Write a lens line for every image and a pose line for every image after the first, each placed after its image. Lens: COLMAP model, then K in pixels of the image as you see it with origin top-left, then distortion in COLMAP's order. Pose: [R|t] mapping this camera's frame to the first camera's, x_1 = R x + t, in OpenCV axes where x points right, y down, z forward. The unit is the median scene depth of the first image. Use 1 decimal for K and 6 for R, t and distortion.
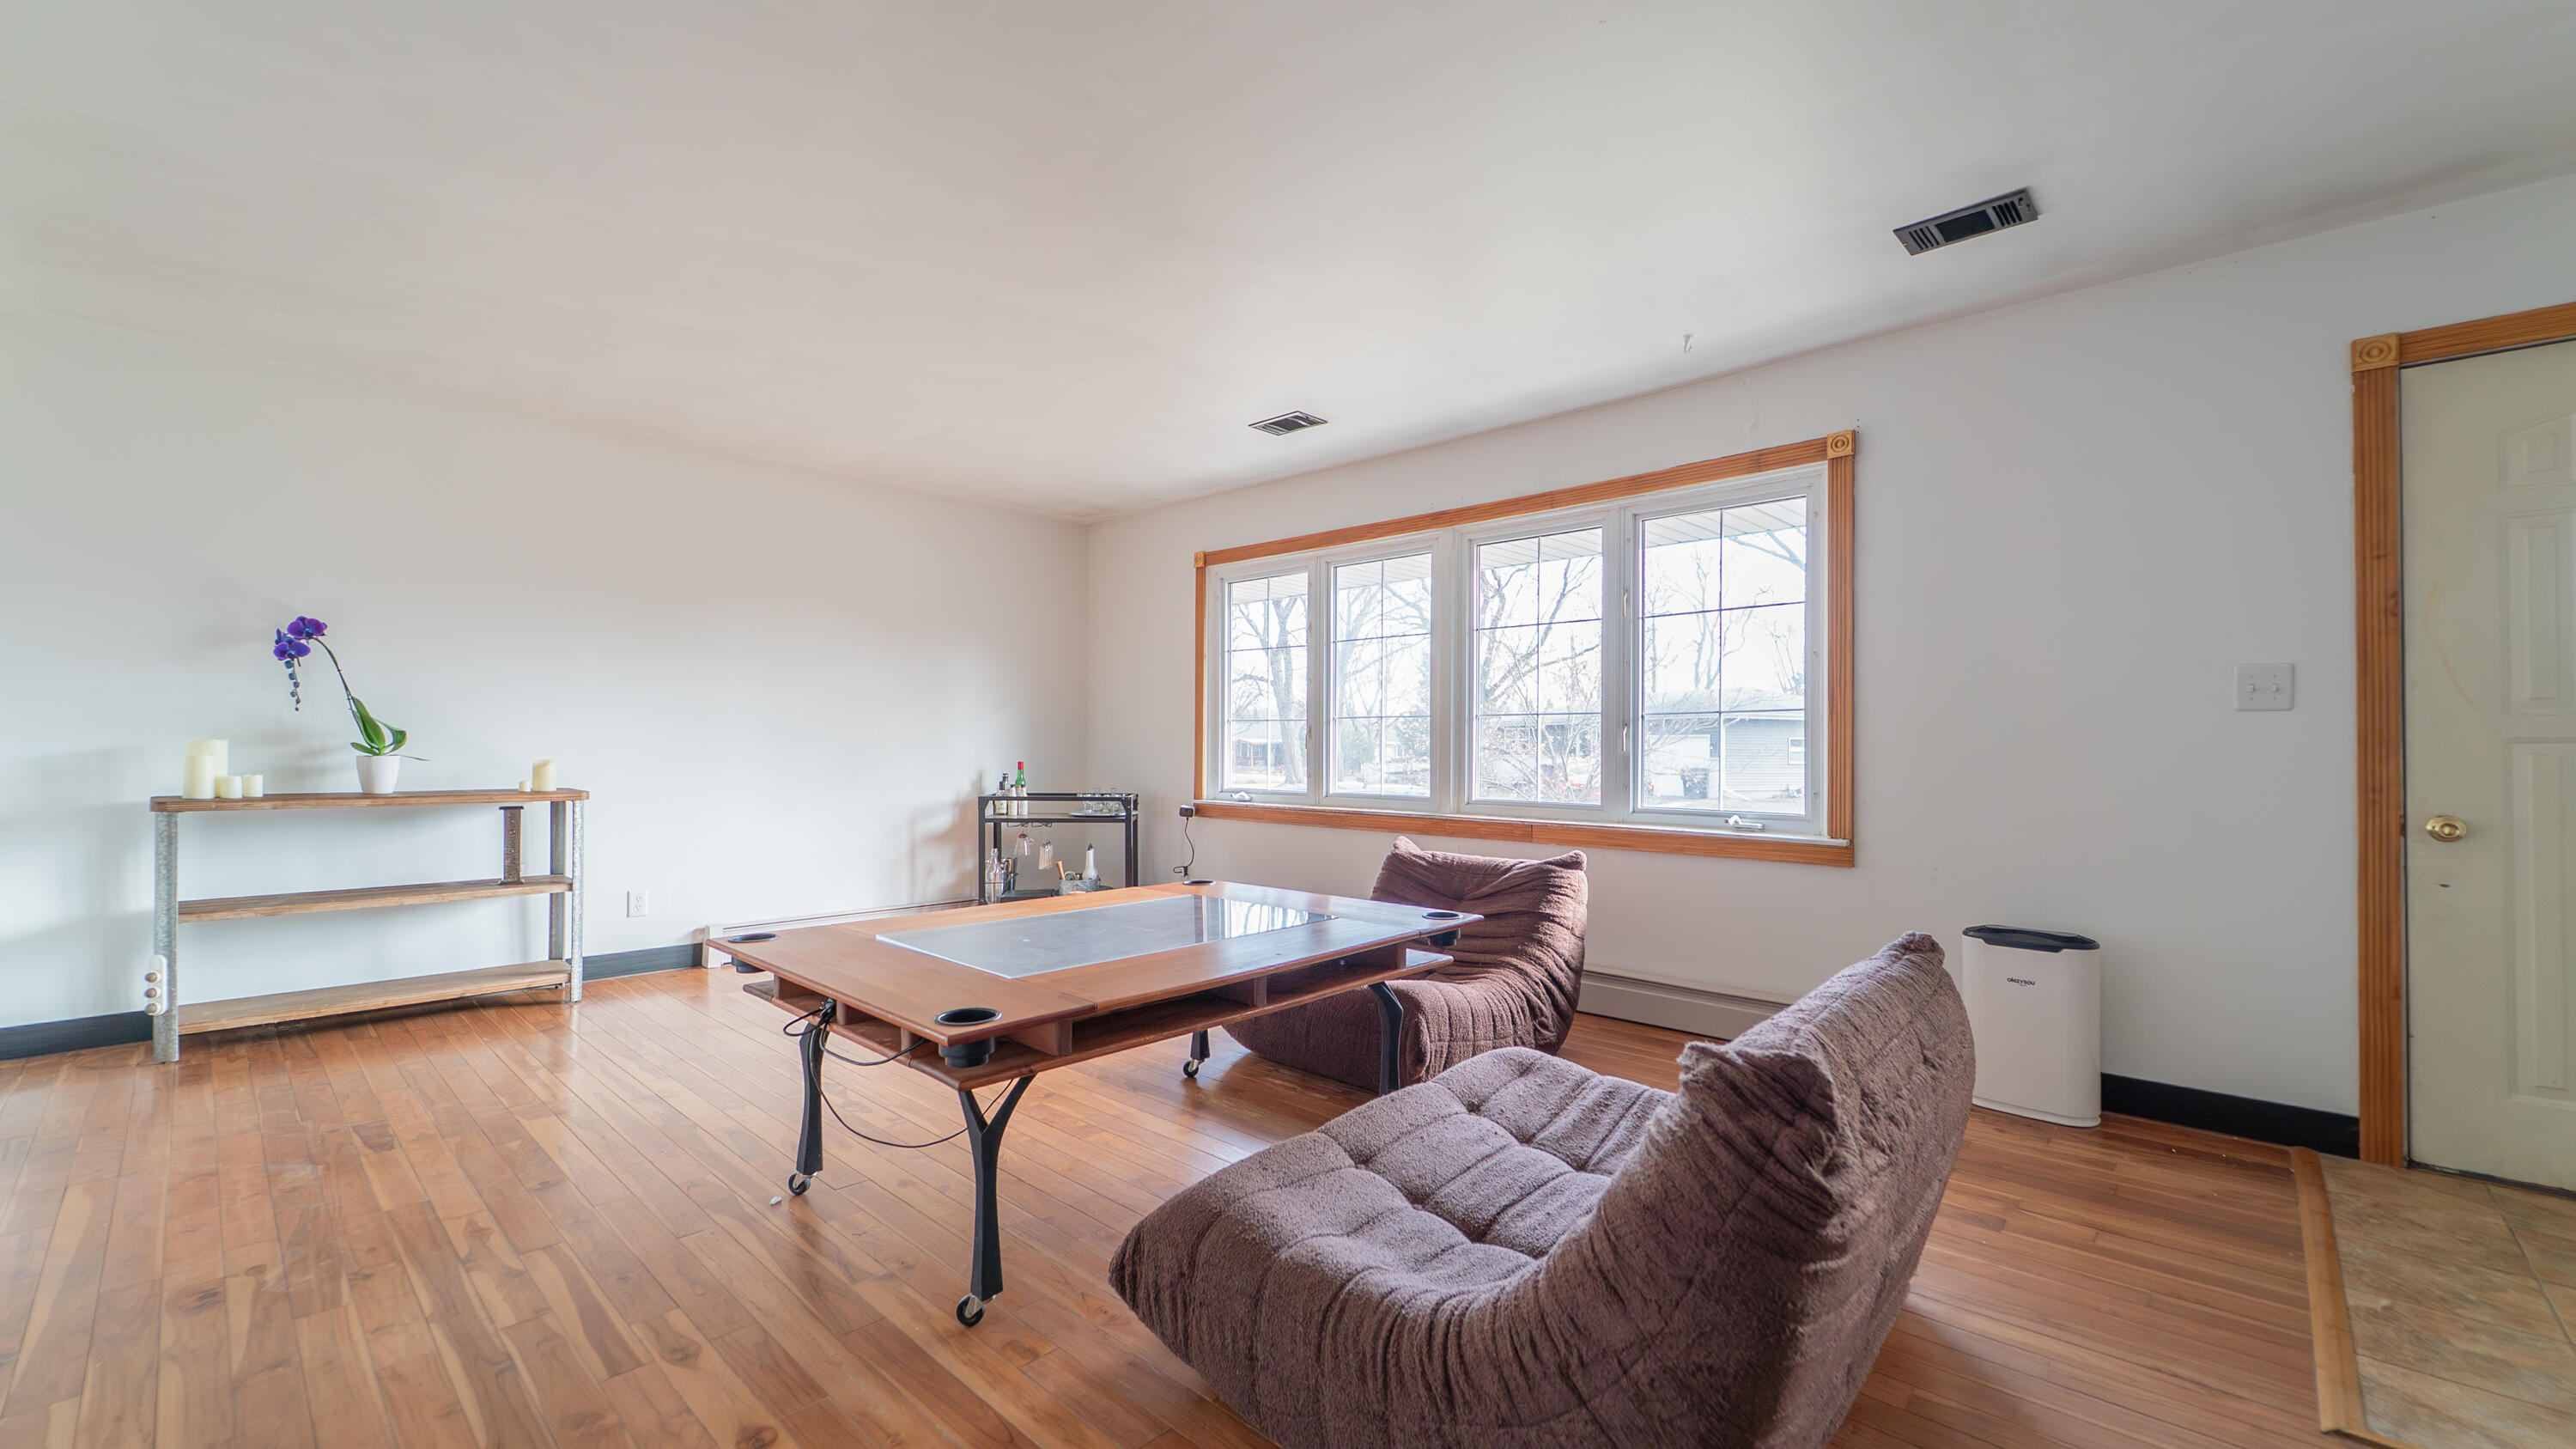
lens RADIAL K [[1033.6, 0, 1294.9], [0, 1033.6, 733.2], [0, 0, 1]] dist [0.001406, -0.002211]
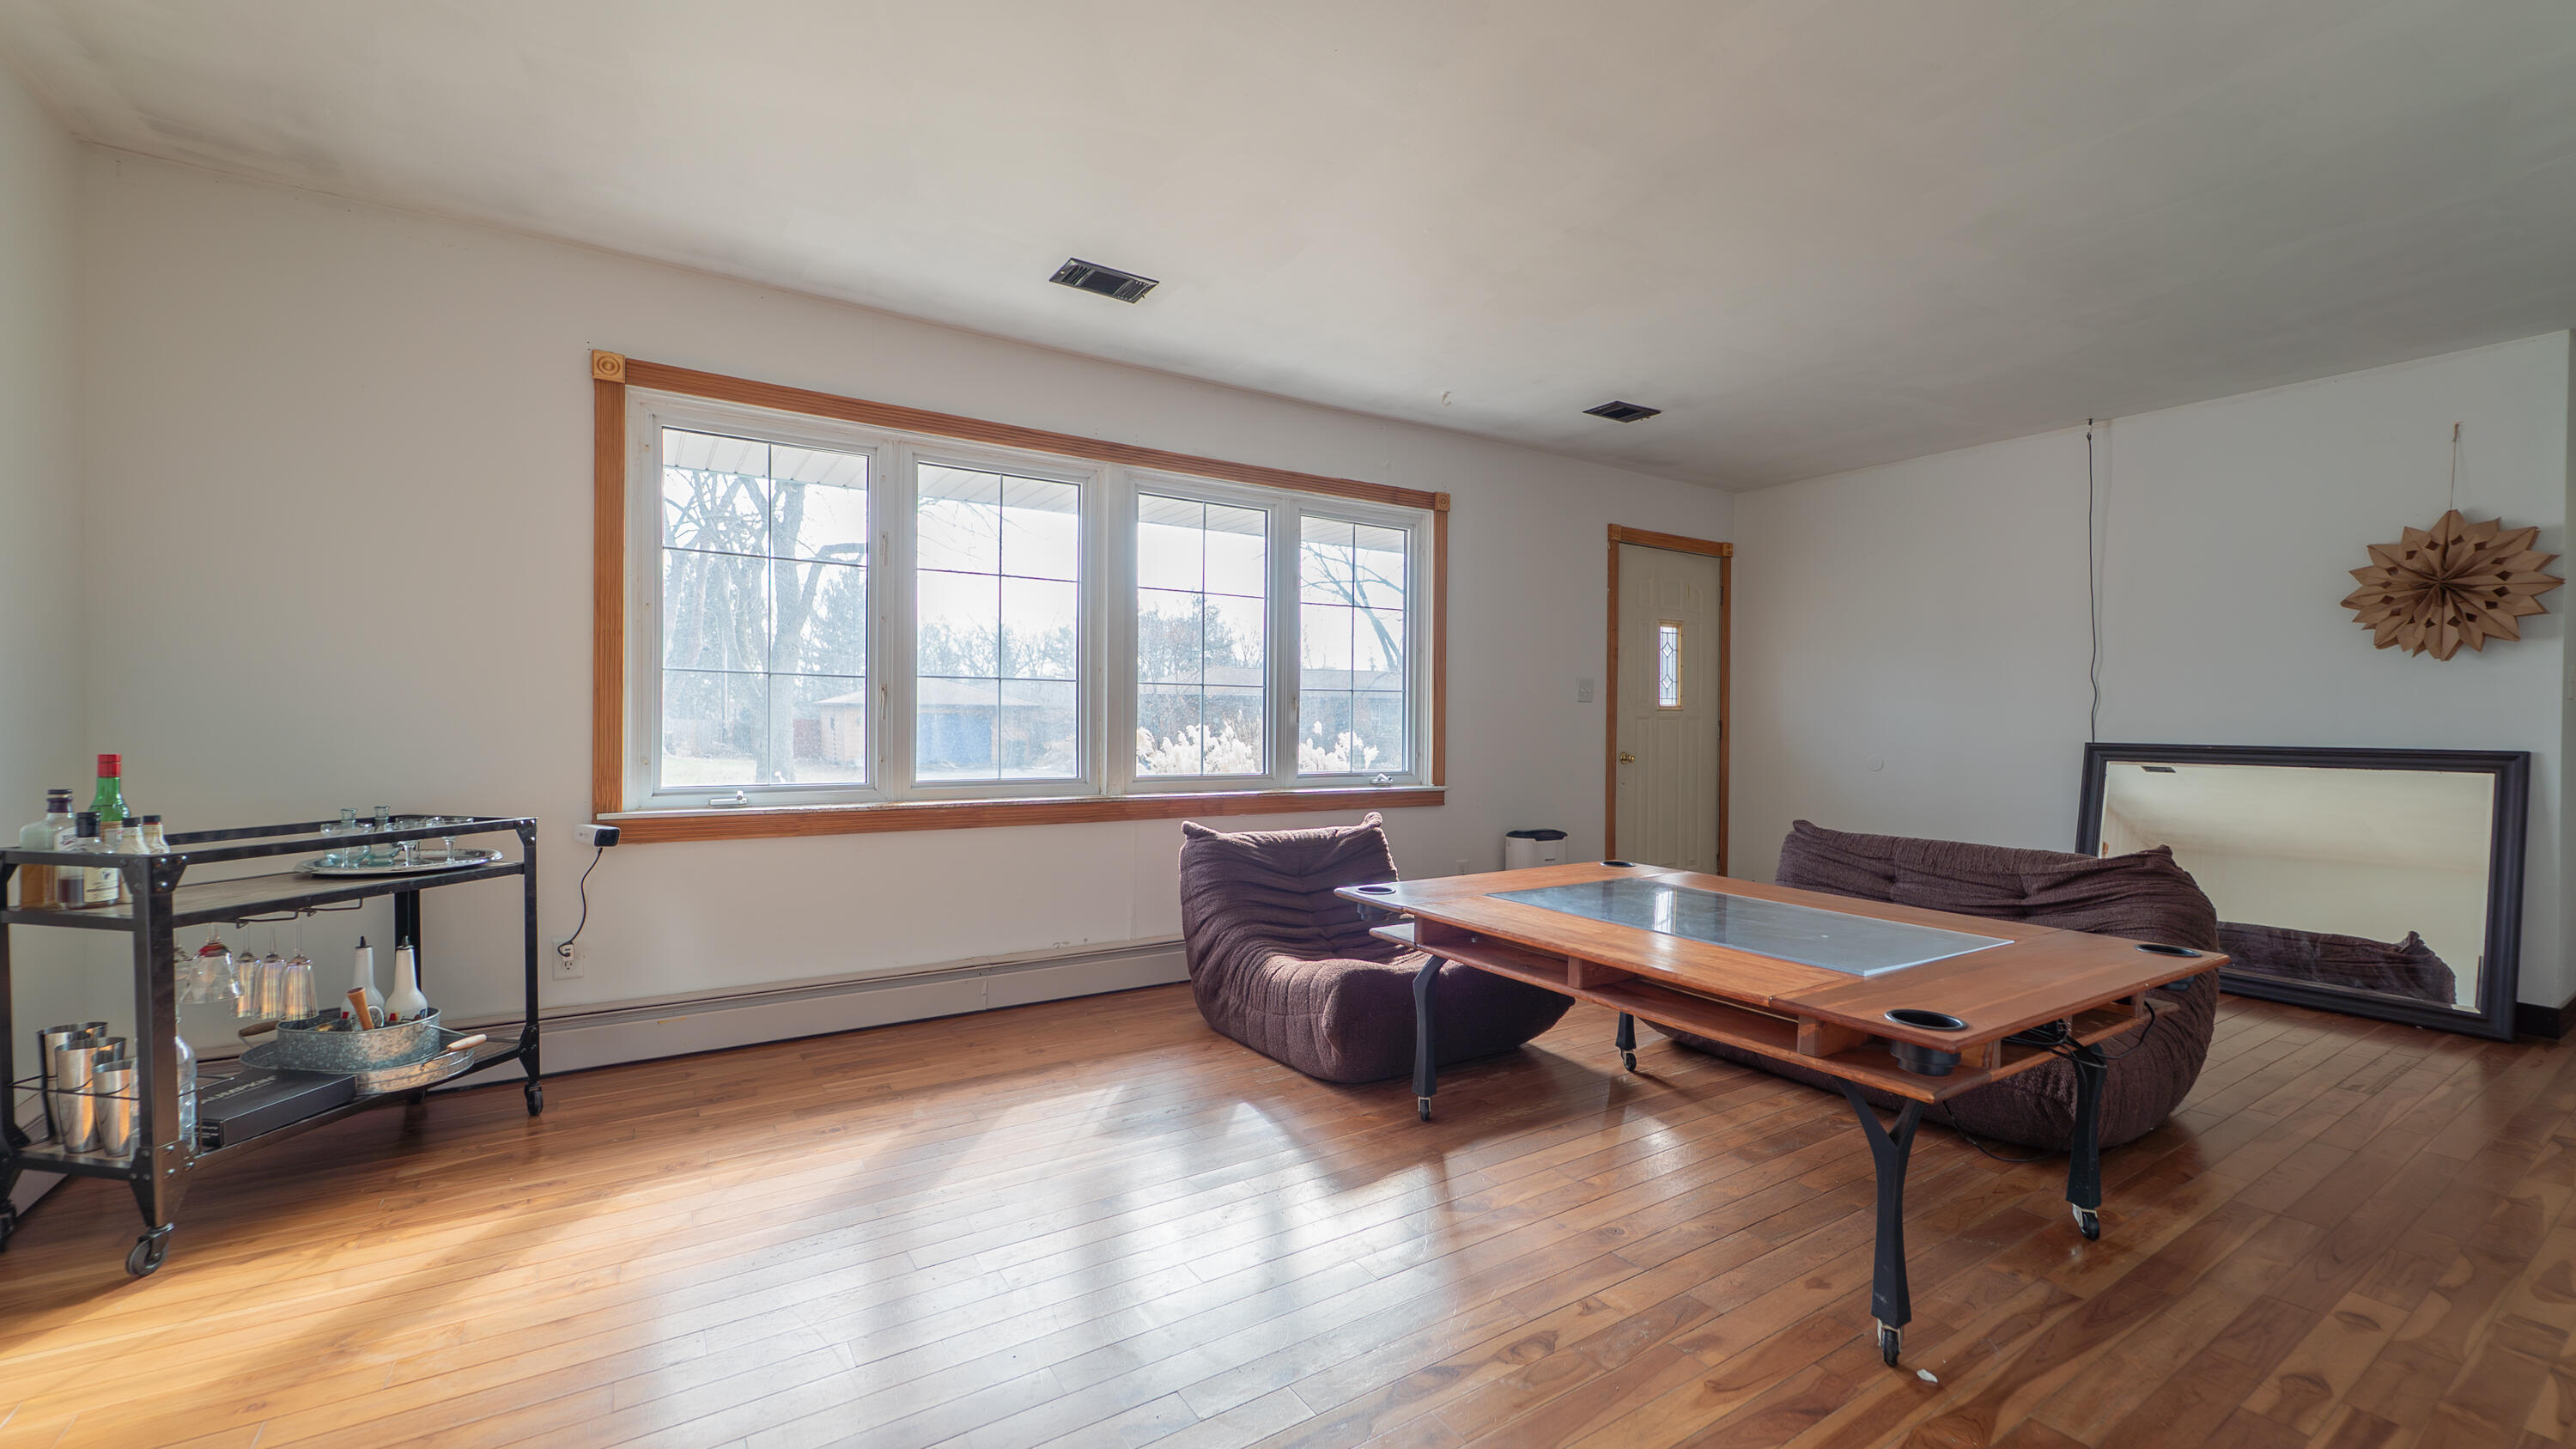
lens RADIAL K [[1033.6, 0, 1295.0], [0, 1033.6, 731.1], [0, 0, 1]] dist [0.001406, -0.002211]
pose [[0.236113, -0.015542, 0.971601, -0.764979], [-0.021118, 0.999554, 0.021121, 0.003027], [-0.971496, -0.025505, 0.235679, 0.752864]]
